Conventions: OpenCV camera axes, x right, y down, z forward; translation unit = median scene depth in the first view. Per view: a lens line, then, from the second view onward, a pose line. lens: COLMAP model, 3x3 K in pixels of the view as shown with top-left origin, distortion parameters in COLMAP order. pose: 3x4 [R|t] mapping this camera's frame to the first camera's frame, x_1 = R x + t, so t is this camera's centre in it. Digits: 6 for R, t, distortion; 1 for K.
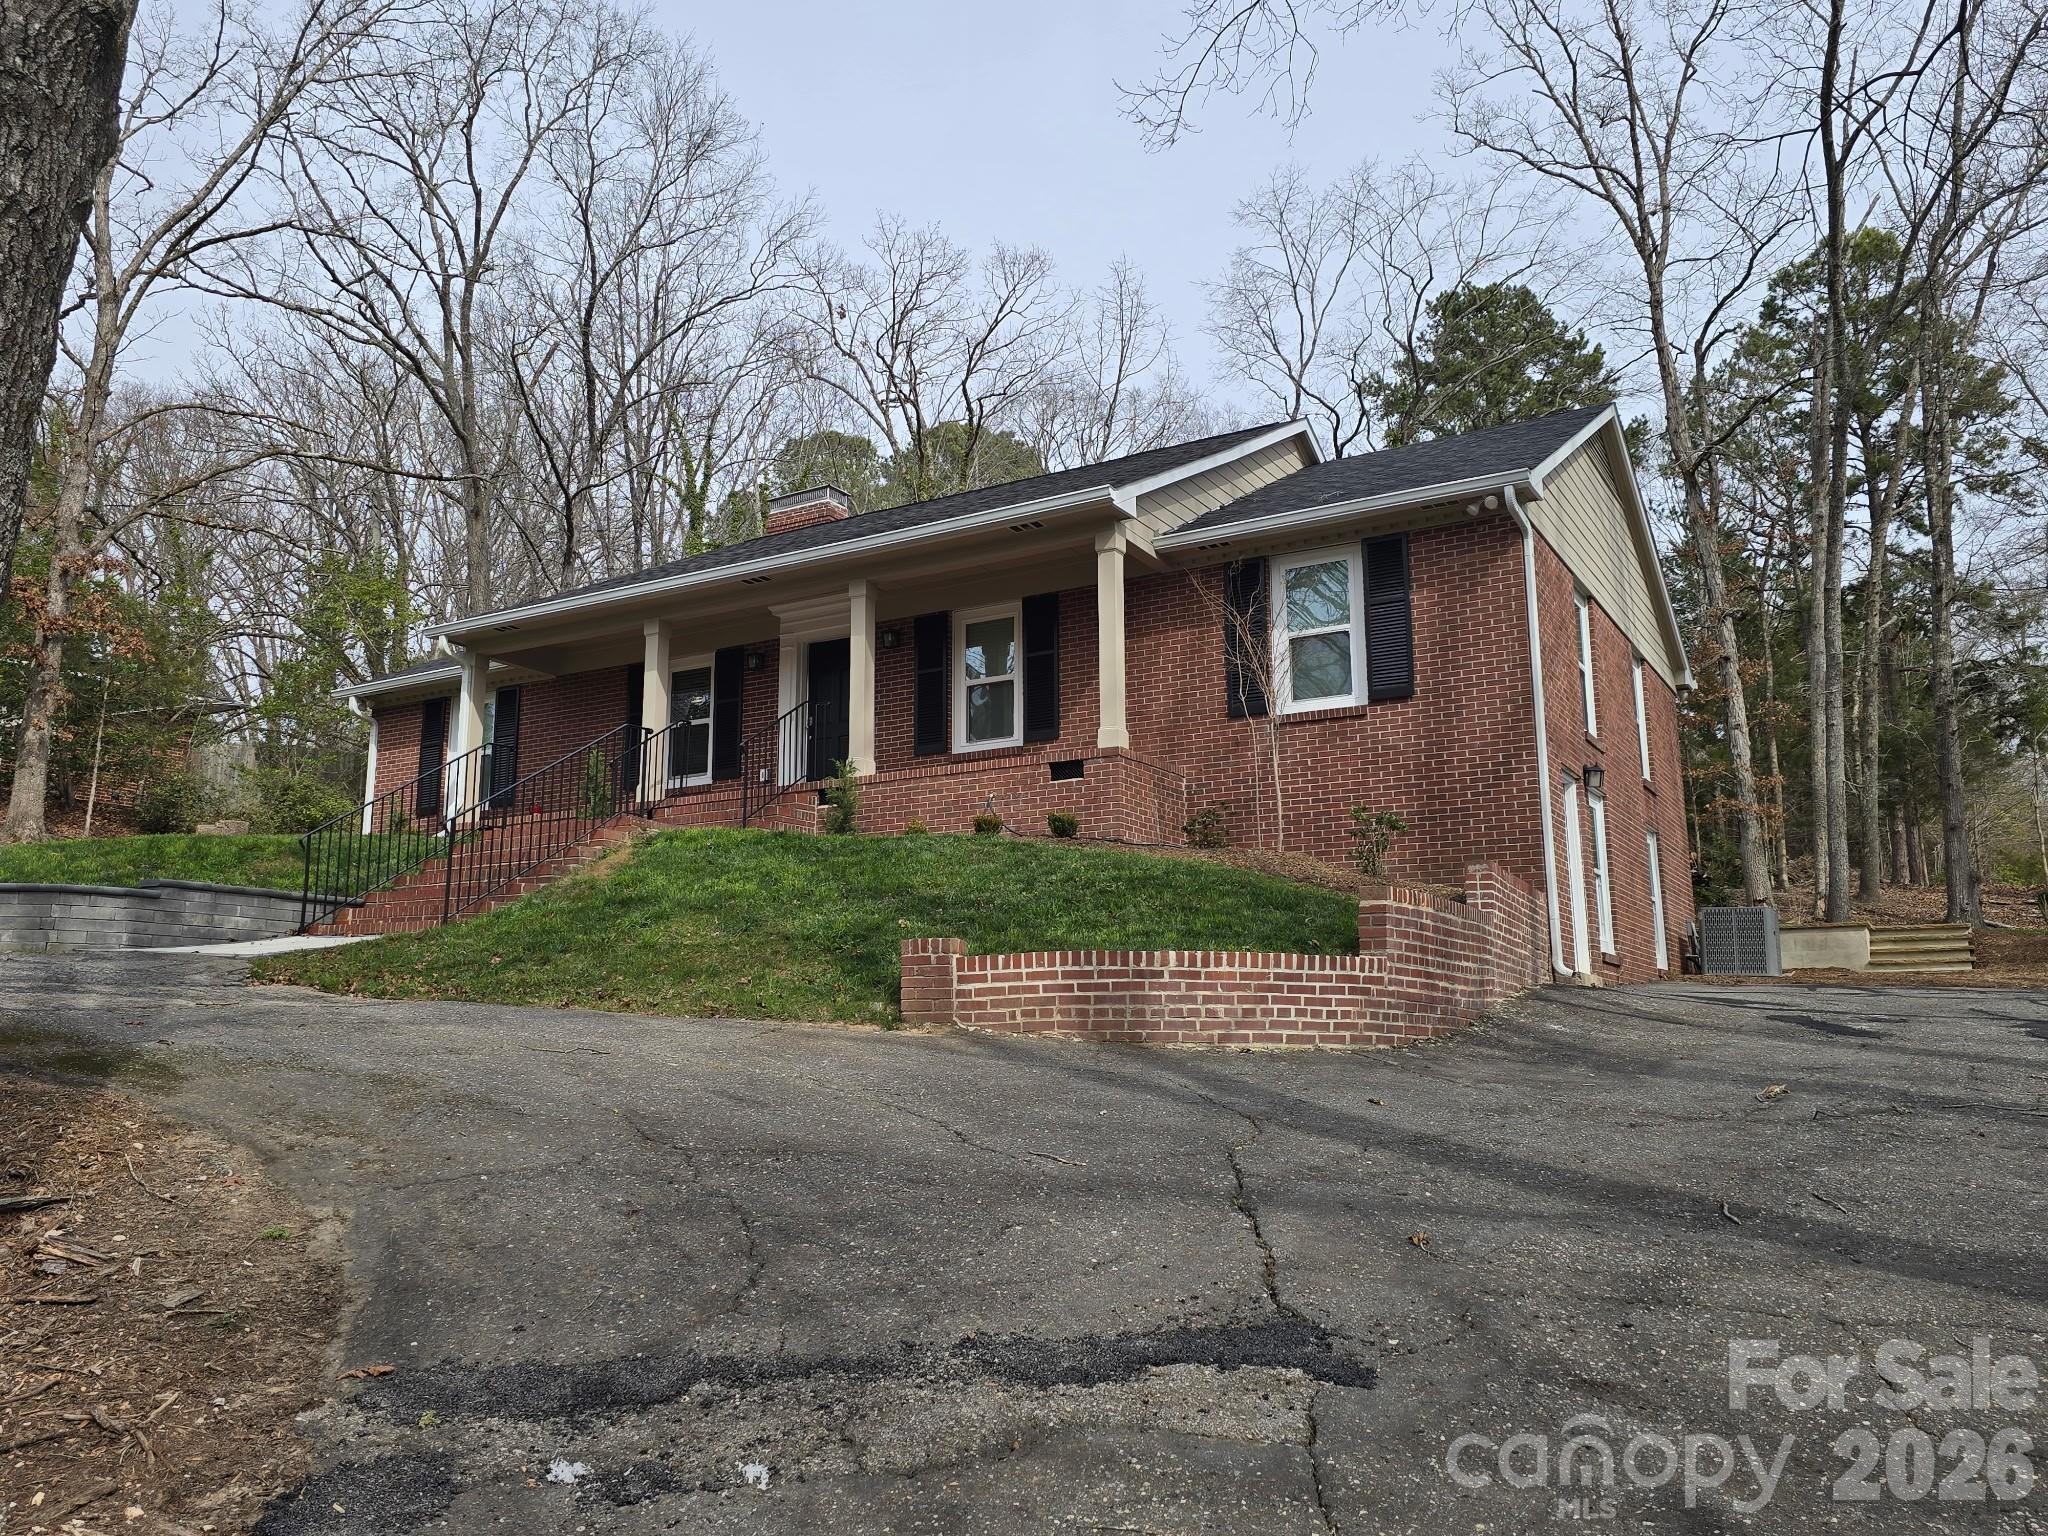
lens RADIAL K [[1636.2, 0, 1035.4], [0, 1636.2, 731.3], [0, 0, 1]] dist [0.097218, -0.131668]
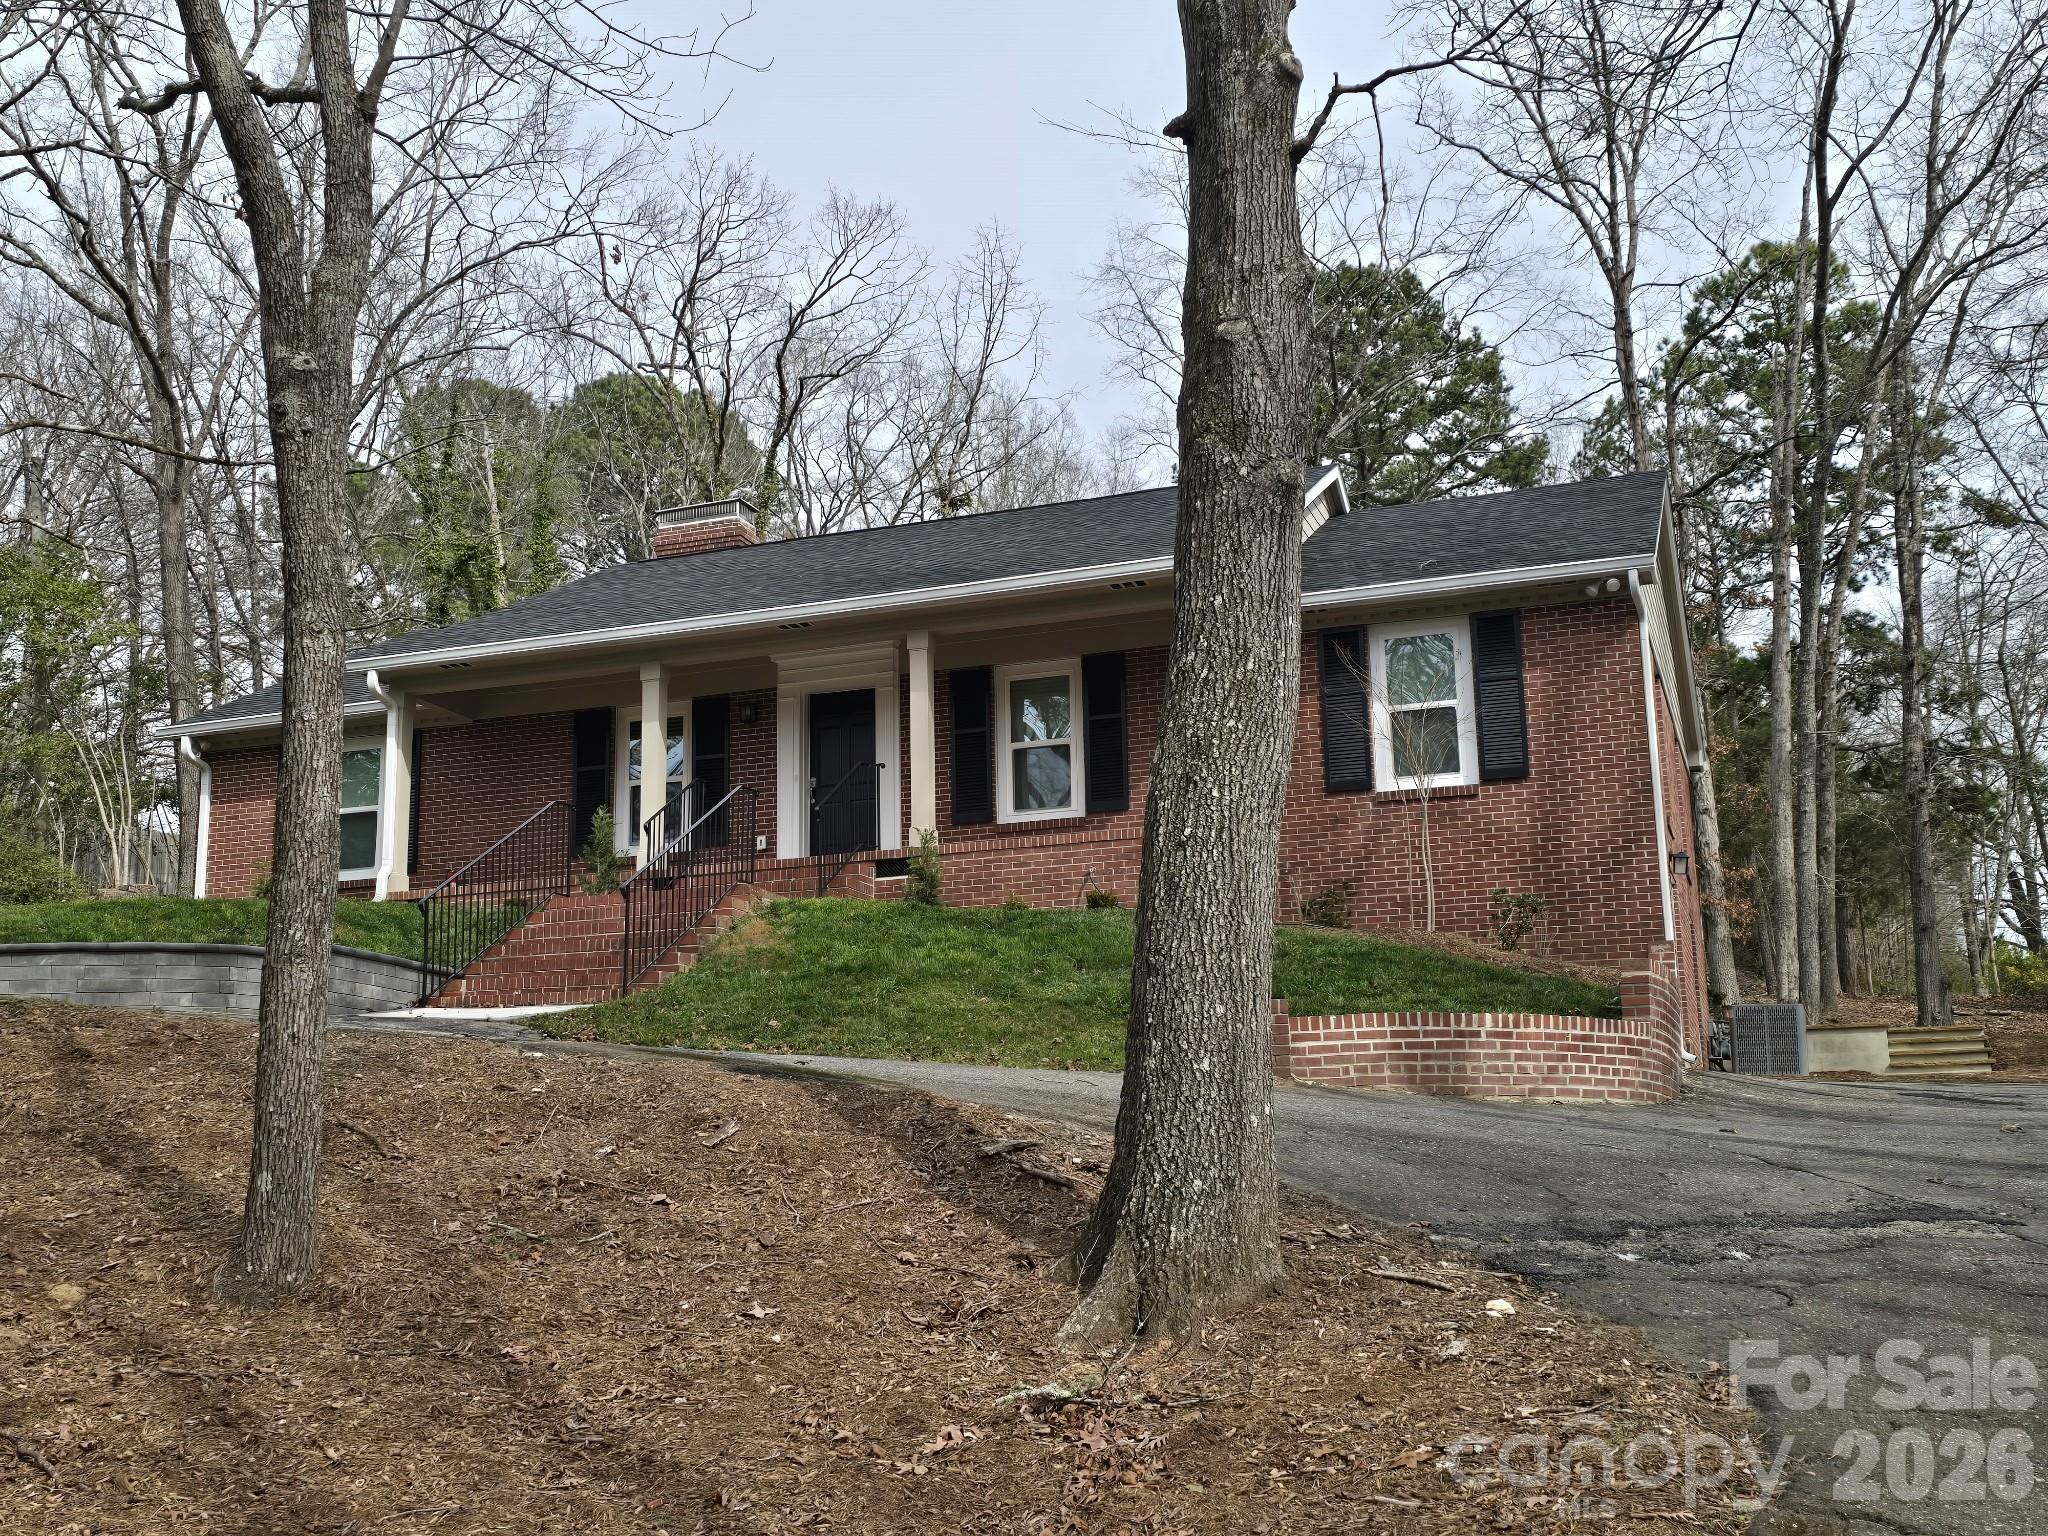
lens RADIAL K [[2296.5, 0, 1016.5], [0, 2296.5, 734.4], [0, 0, 1]] dist [0.125858, -0.269721]
pose [[0.982149, 0.029992, 0.185698, -0.304929], [-0.025451, 0.999317, -0.026790, -0.002240], [-0.186375, 0.021585, 0.982242, -0.275826]]
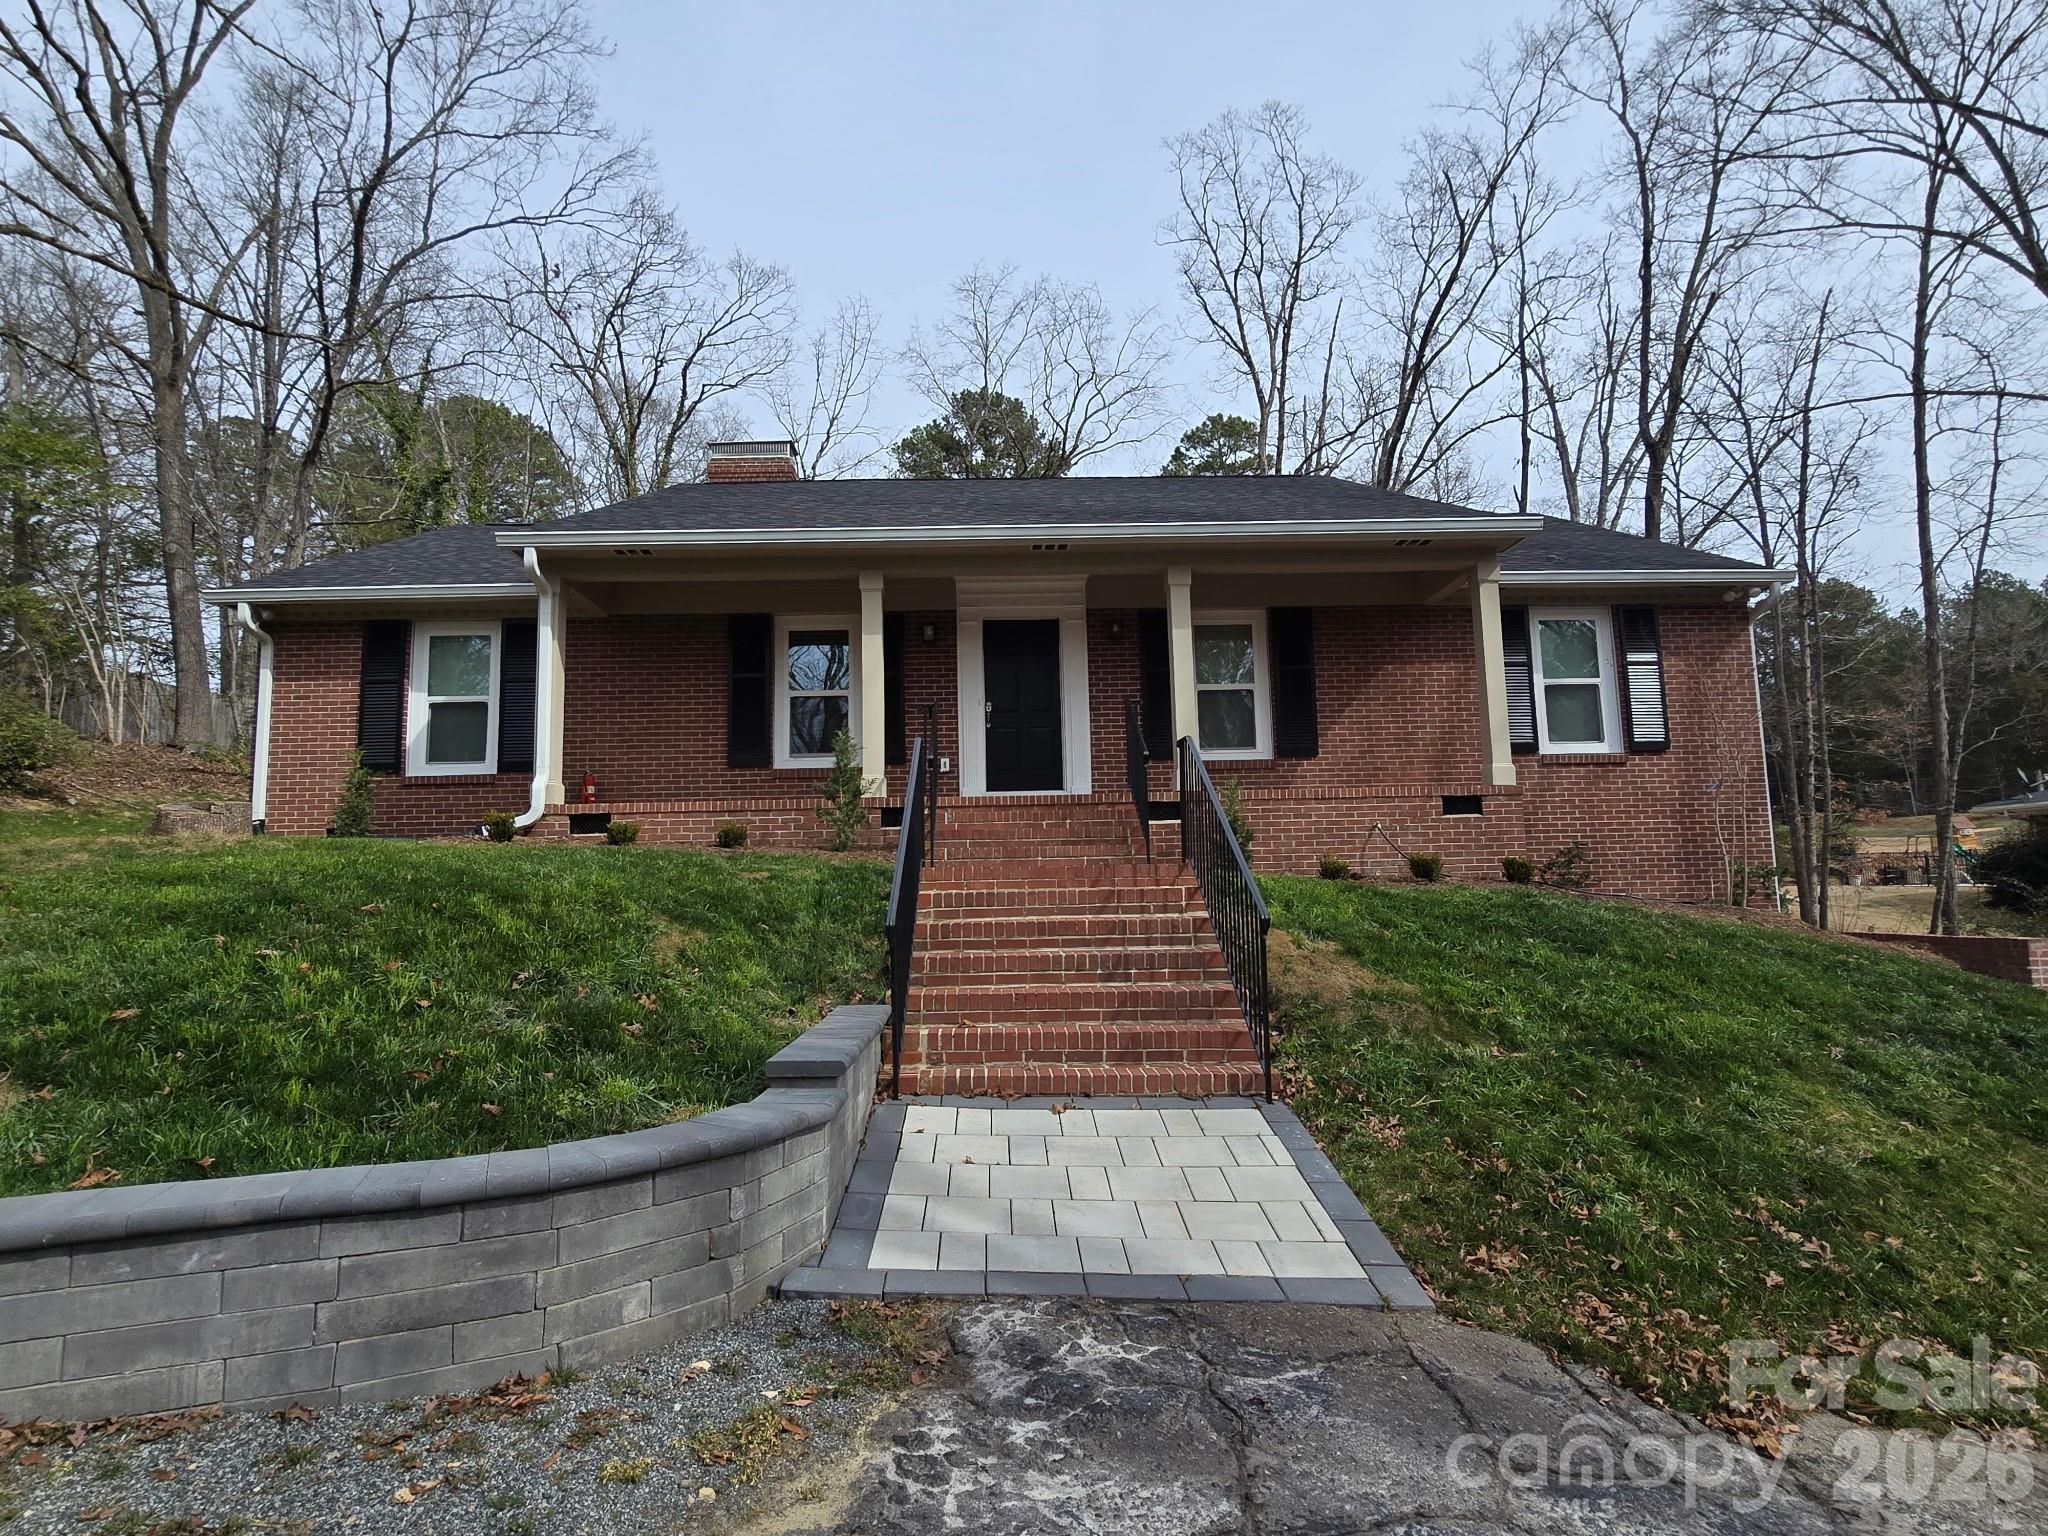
lens RADIAL K [[1052.4, 0, 1024.0], [0, 1052.4, 768.0], [0, 0, 1]] dist [-0.001340, -0.002660]
pose [[0.841214, 0.048157, 0.538553, -0.505610], [-0.092487, 0.994162, 0.055565, -0.008134], [-0.532733, -0.096551, 0.840758, 0.583106]]
